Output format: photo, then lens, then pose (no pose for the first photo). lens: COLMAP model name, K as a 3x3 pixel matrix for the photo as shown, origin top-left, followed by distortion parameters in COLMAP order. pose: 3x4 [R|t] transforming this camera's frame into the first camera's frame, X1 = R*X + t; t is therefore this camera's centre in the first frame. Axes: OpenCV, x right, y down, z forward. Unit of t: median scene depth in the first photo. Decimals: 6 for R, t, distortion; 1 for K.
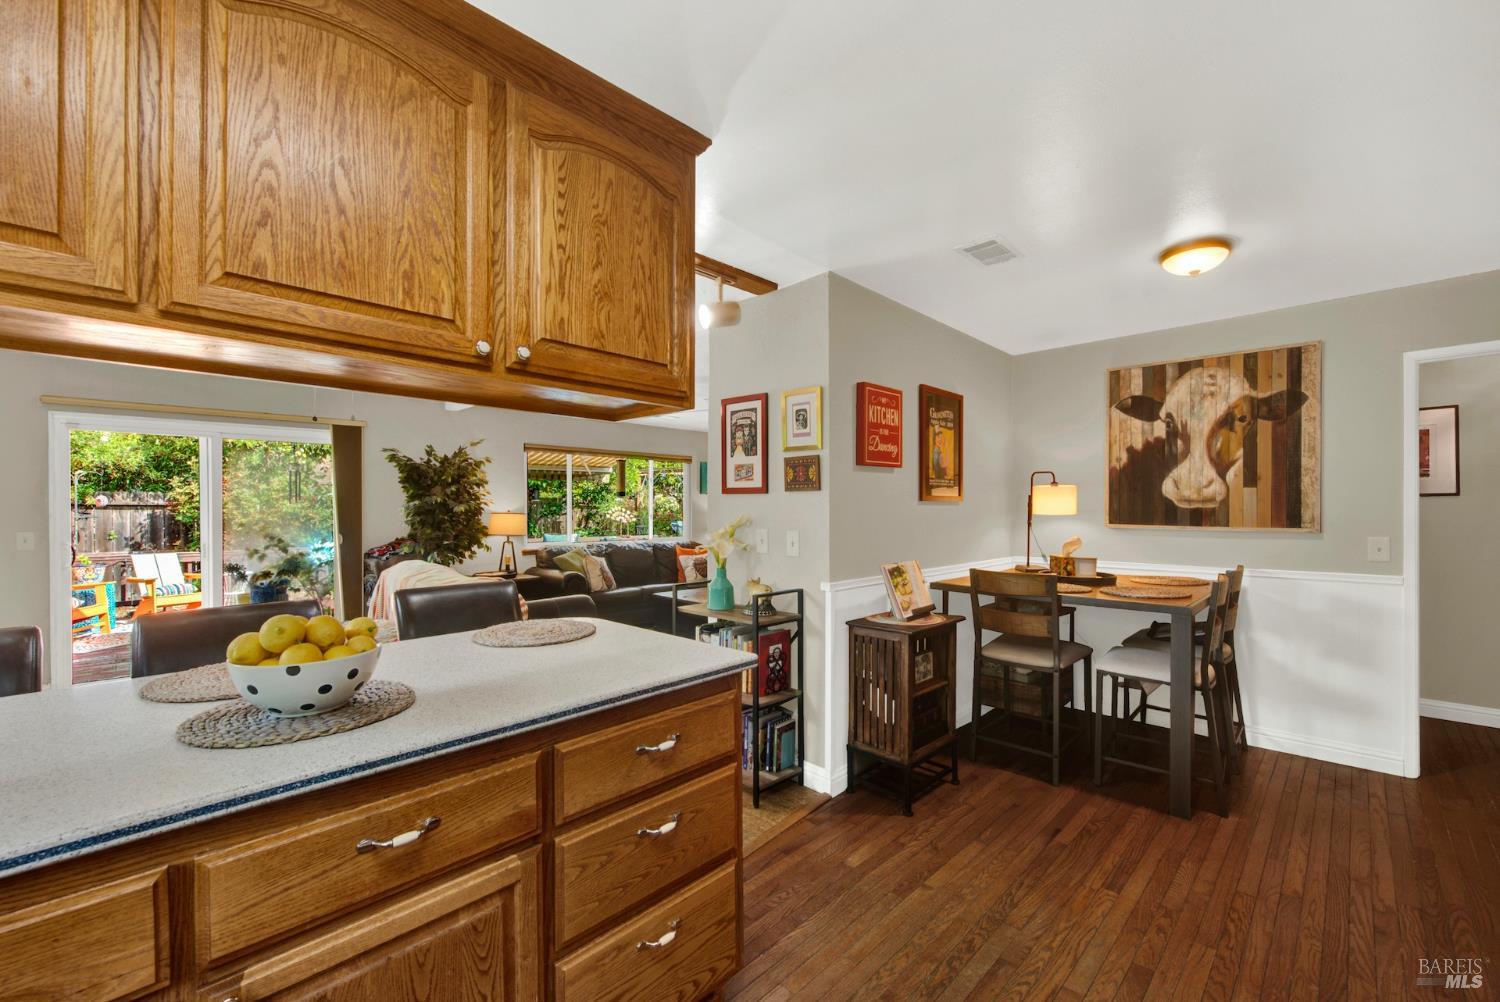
lens RADIAL K [[595.6, 0, 756.4], [0, 595.6, 505.5], [0, 0, 1]] dist [0.001160, -0.000177]
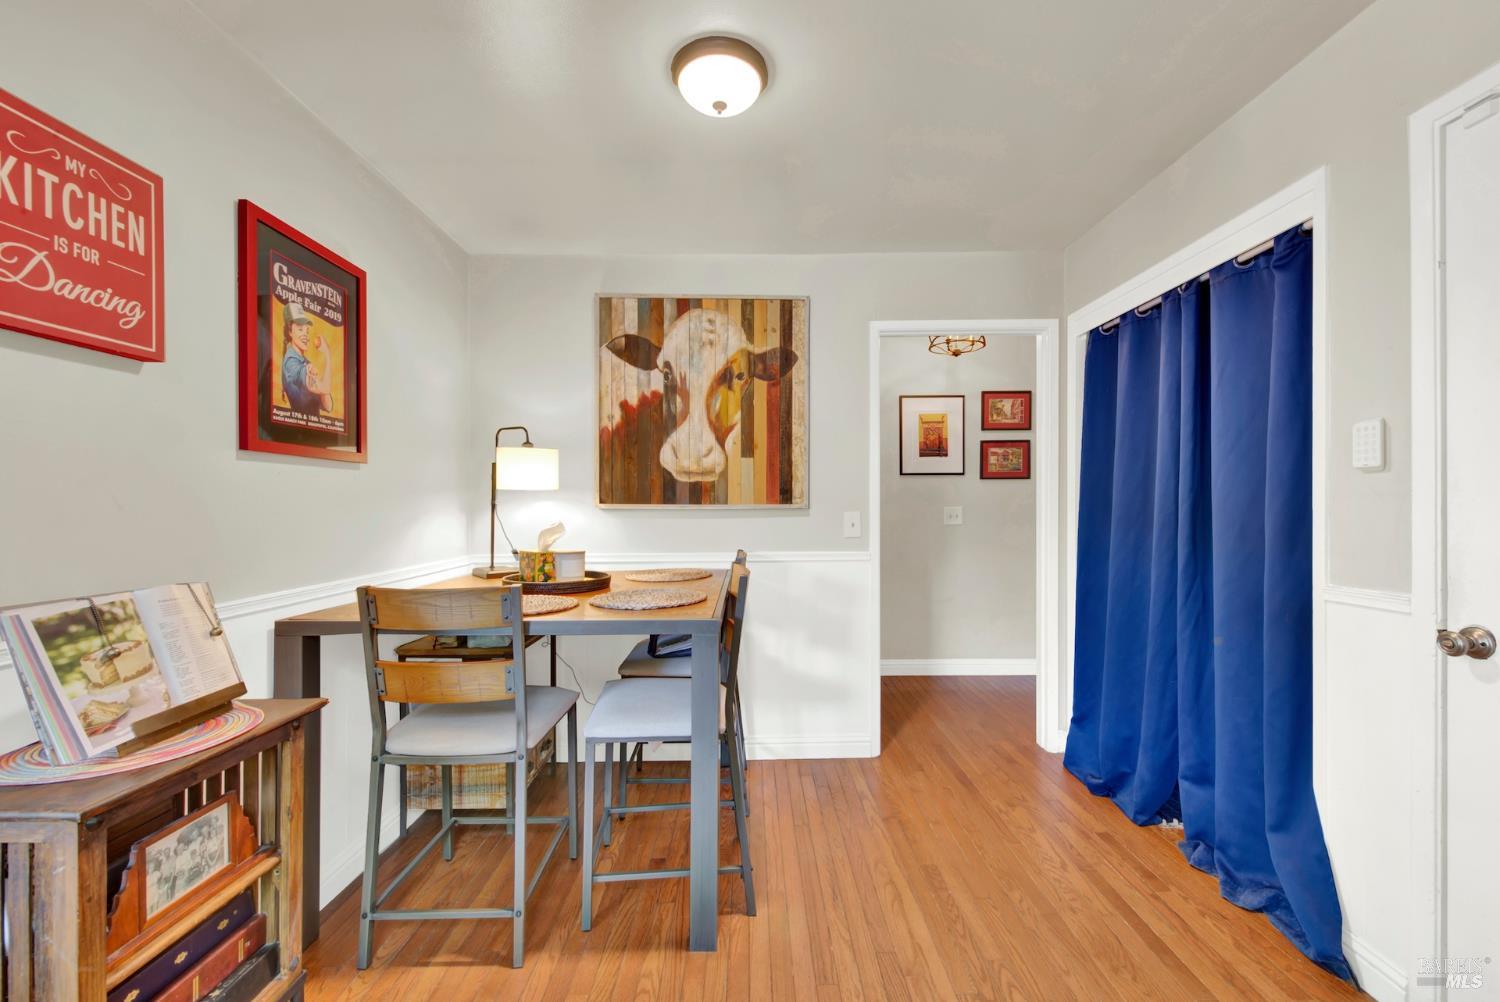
lens RADIAL K [[604.0, 0, 756.5], [0, 604.0, 503.2], [0, 0, 1]] dist [0.013162, -0.000267]
pose [[0.695074, -0.001238, 0.718937, 0.205910], [0.000480, 0.999999, 0.001258, 0.031846], [-0.718938, -0.000529, 0.695074, 0.369916]]
